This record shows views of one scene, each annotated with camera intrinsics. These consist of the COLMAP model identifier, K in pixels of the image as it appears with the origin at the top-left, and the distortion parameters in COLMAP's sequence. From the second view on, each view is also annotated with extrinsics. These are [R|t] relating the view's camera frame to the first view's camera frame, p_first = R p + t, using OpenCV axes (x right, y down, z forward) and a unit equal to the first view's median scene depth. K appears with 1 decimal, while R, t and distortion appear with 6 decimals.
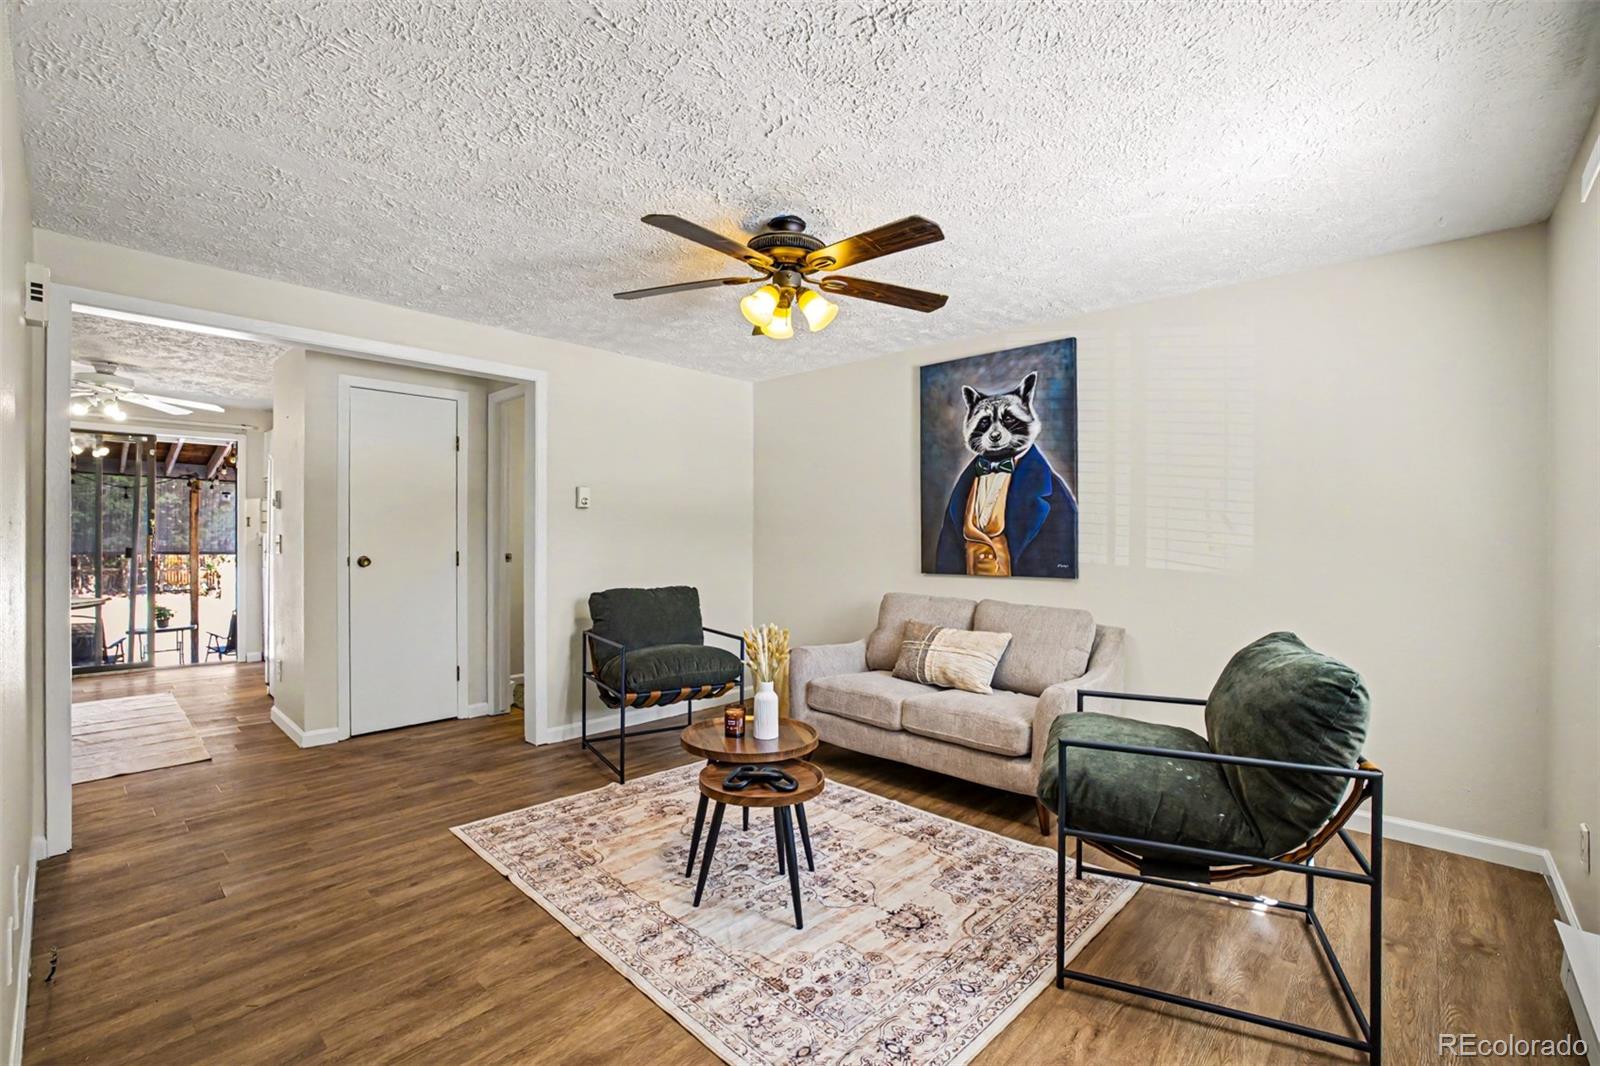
lens RADIAL K [[698.6, 0, 808.9], [0, 698.6, 536.1], [0, 0, 1]] dist [-0.030034, 0.006849]
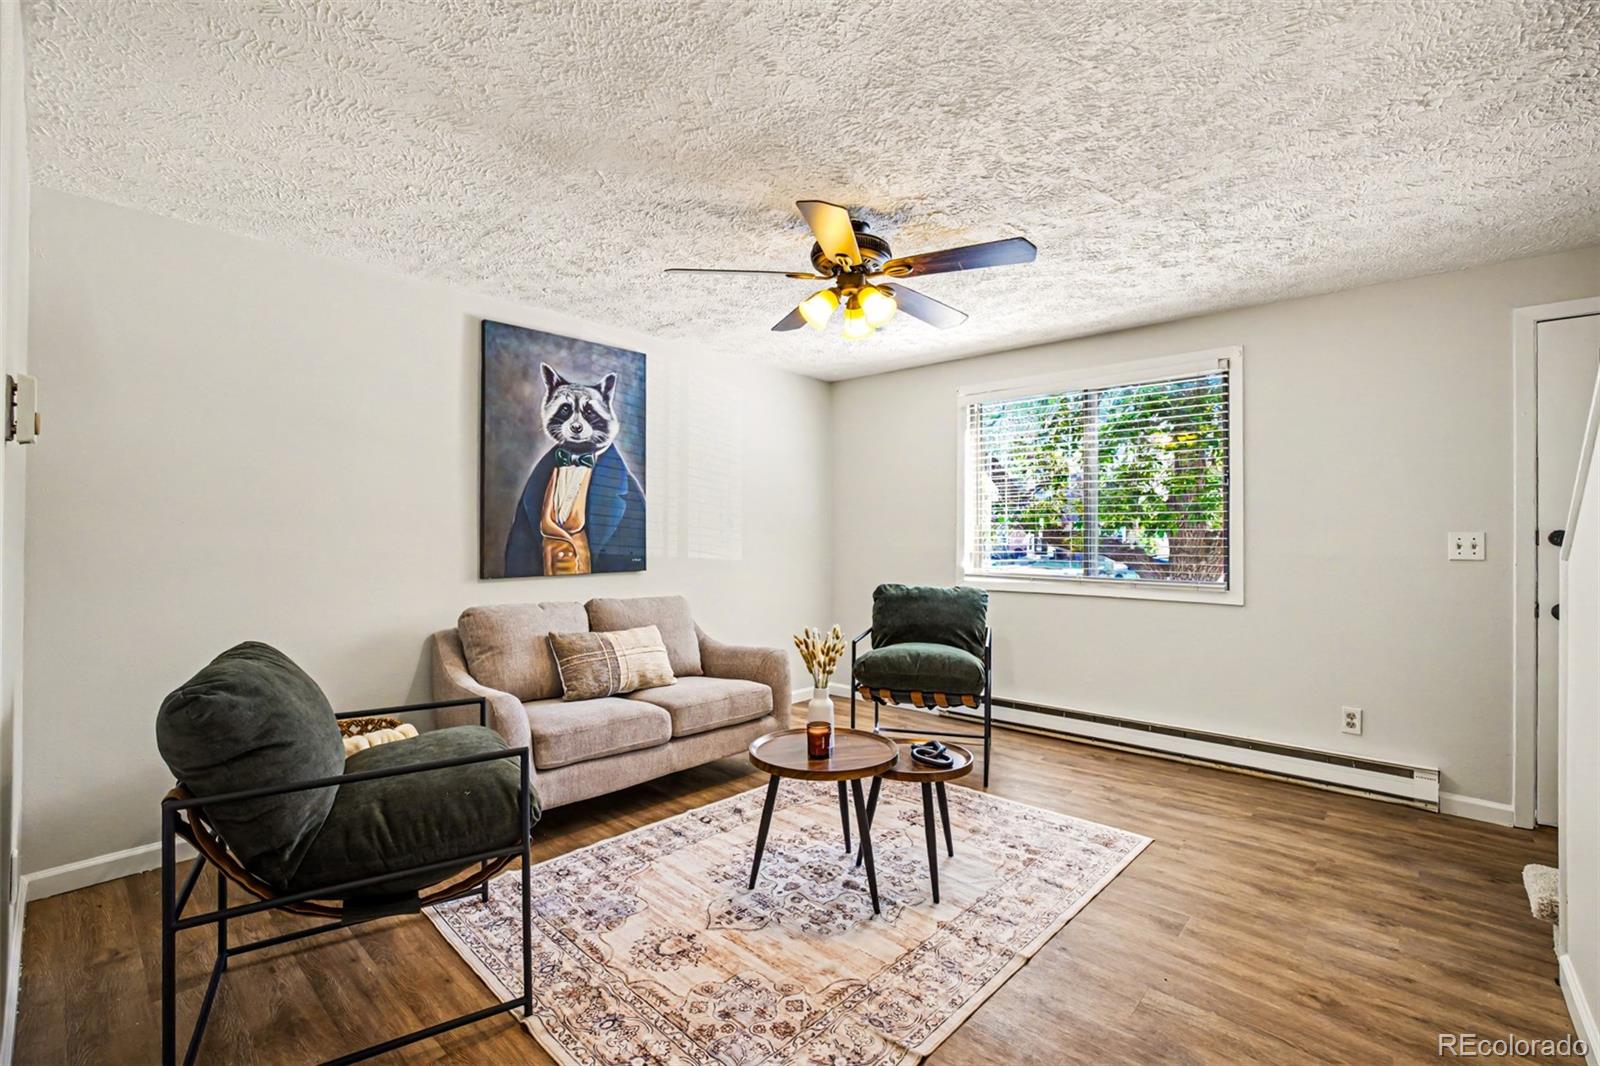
lens RADIAL K [[698.6, 0, 793.9], [0, 698.6, 526.2], [0, 0, 1]] dist [-0.030034, 0.006849]
pose [[0.006408, 0.009699, 0.999932, -0.696253], [0.002861, 0.999949, -0.009717, 0.001623], [-0.999975, 0.002923, 0.006380, 0.715895]]
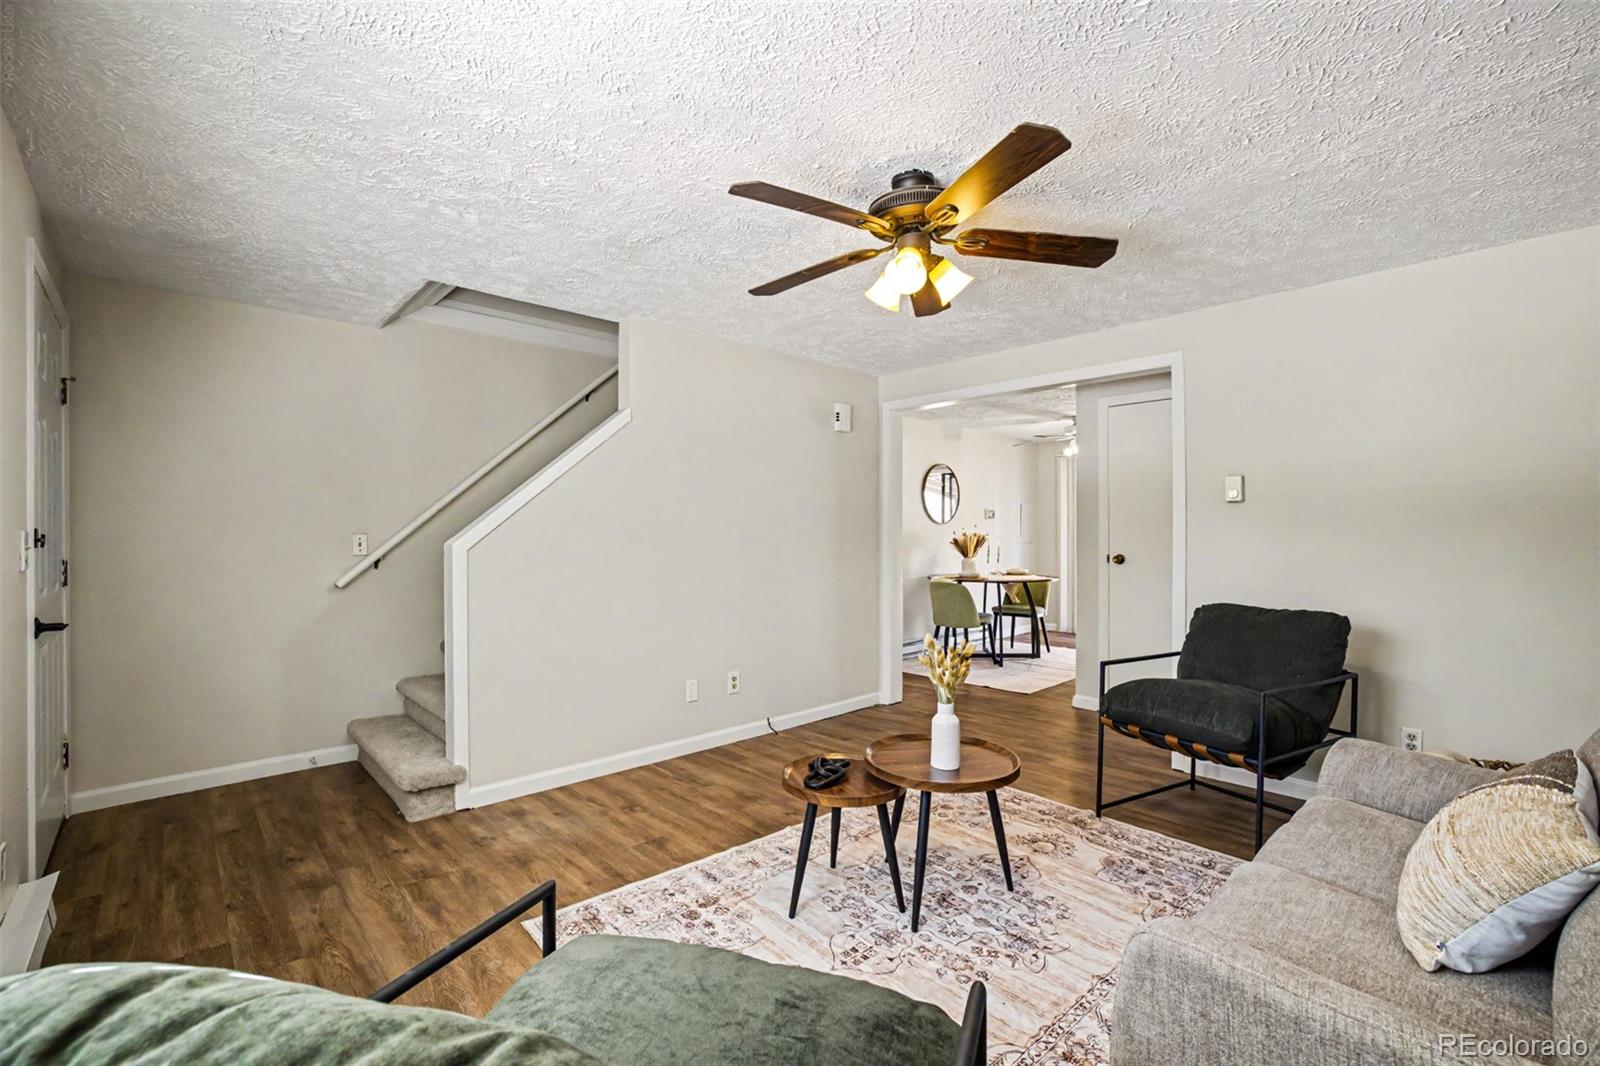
lens RADIAL K [[698.6, 0, 799.1], [0, 698.6, 536.7], [0, 0, 1]] dist [-0.030034, 0.006849]
pose [[-0.075097, -0.001107, -0.997176, 0.566982], [-0.008105, 0.999967, -0.000499, 0.004646], [0.997143, 0.008045, -0.075104, 0.613050]]
